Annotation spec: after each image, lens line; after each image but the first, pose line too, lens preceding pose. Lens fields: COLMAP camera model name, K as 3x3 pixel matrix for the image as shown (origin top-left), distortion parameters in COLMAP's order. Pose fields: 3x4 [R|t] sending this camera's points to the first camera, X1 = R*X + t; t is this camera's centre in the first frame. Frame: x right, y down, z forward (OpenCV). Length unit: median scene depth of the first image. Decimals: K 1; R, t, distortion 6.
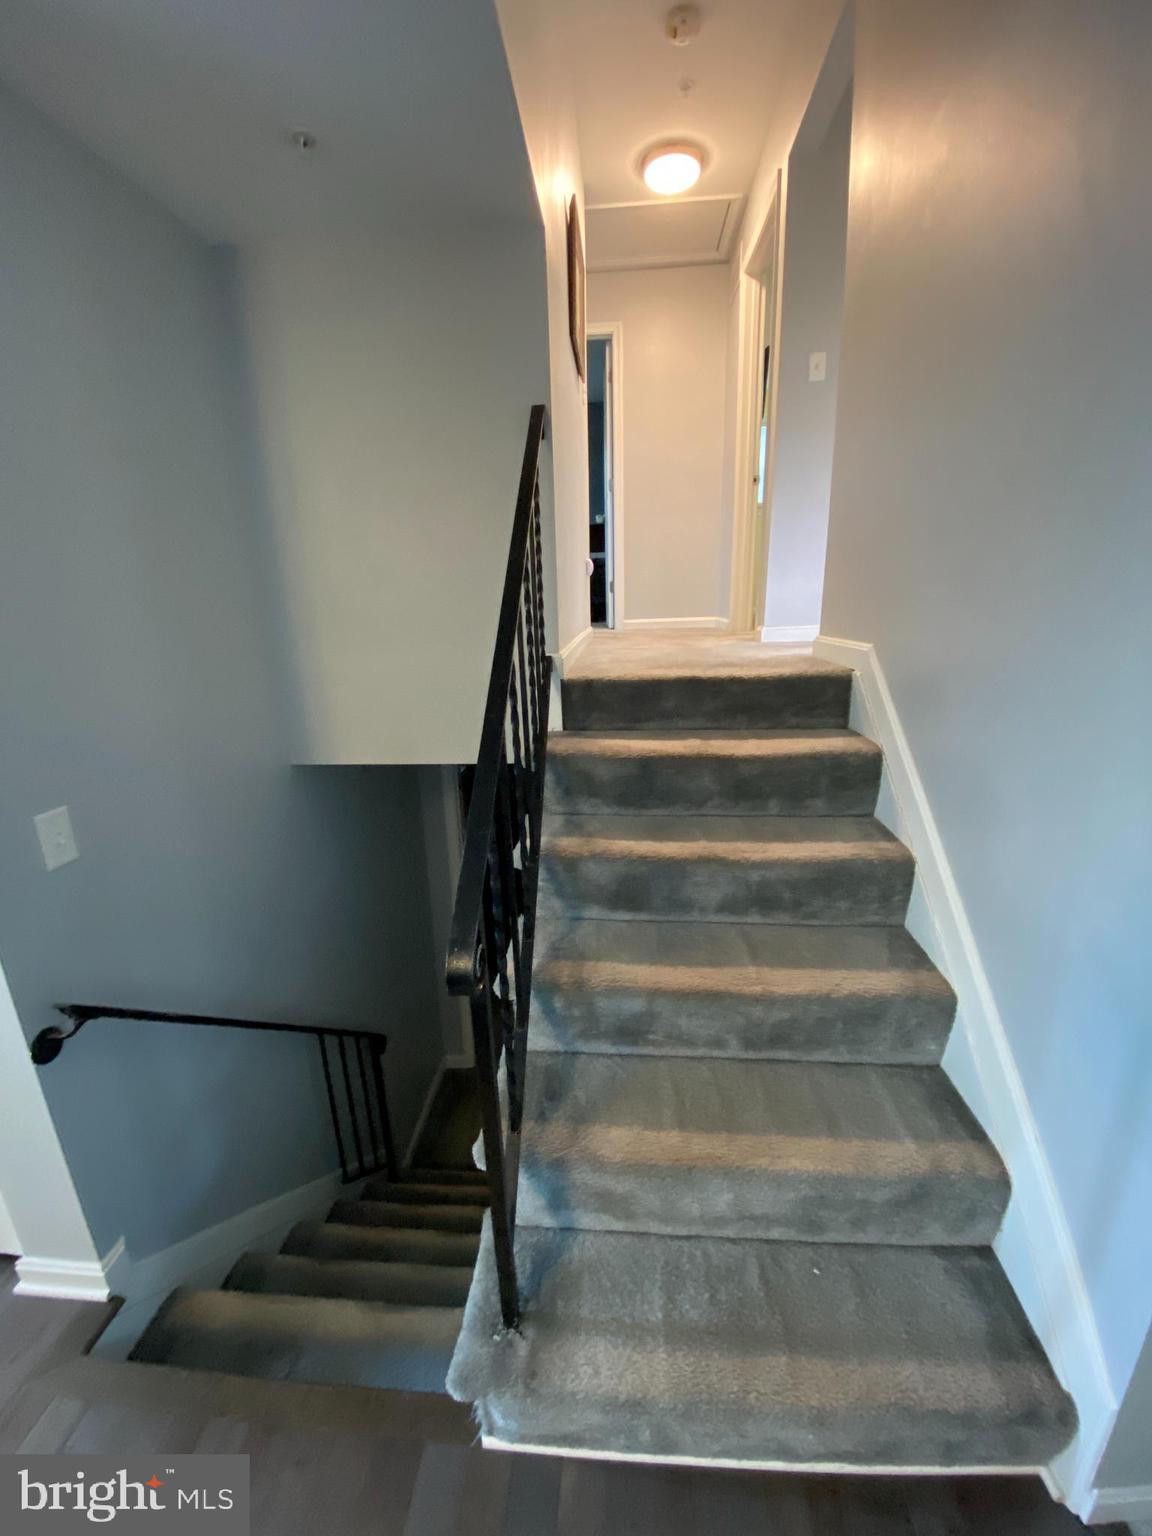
lens RADIAL K [[620.7, 0, 578.9], [0, 620.7, 765.4], [0, 0, 1]] dist [0.034344, -0.027186]
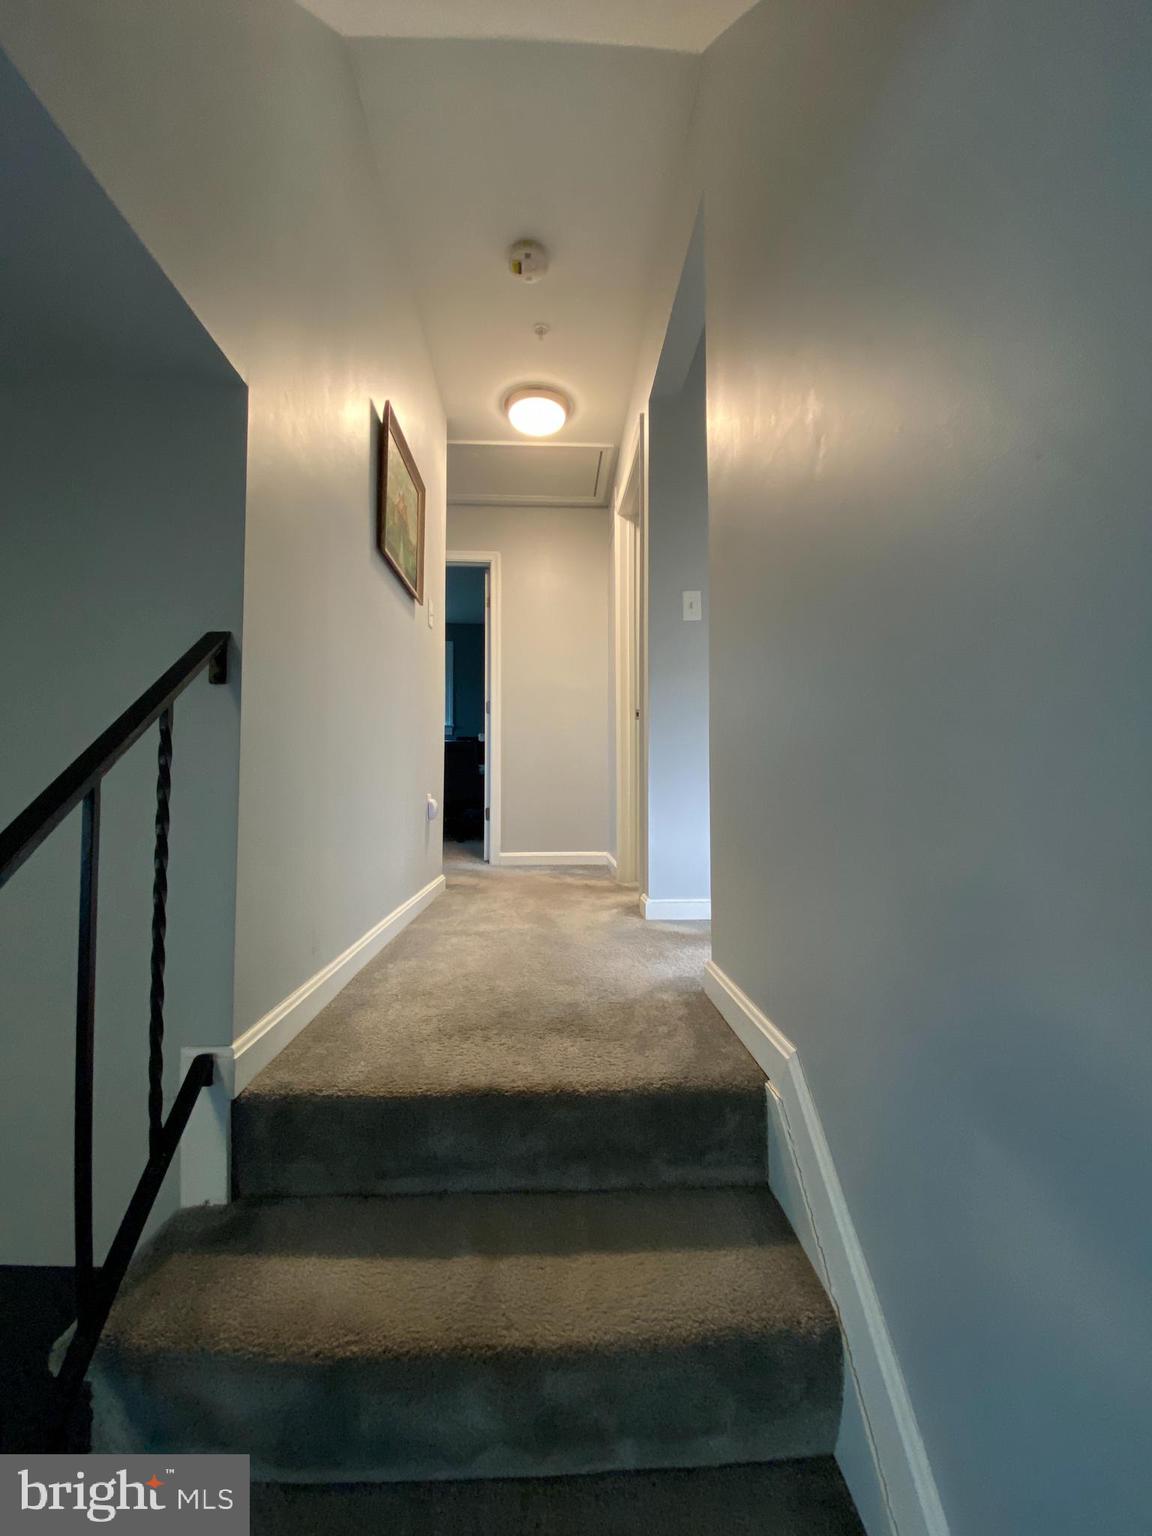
lens RADIAL K [[620.7, 0, 578.9], [0, 620.7, 765.4], [0, 0, 1]] dist [0.034344, -0.027186]
pose [[0.992051, 0.034014, 0.121148, 0.117229], [0.003025, 0.956047, -0.293197, -0.157557], [-0.125796, 0.291233, 0.948345, 0.244751]]
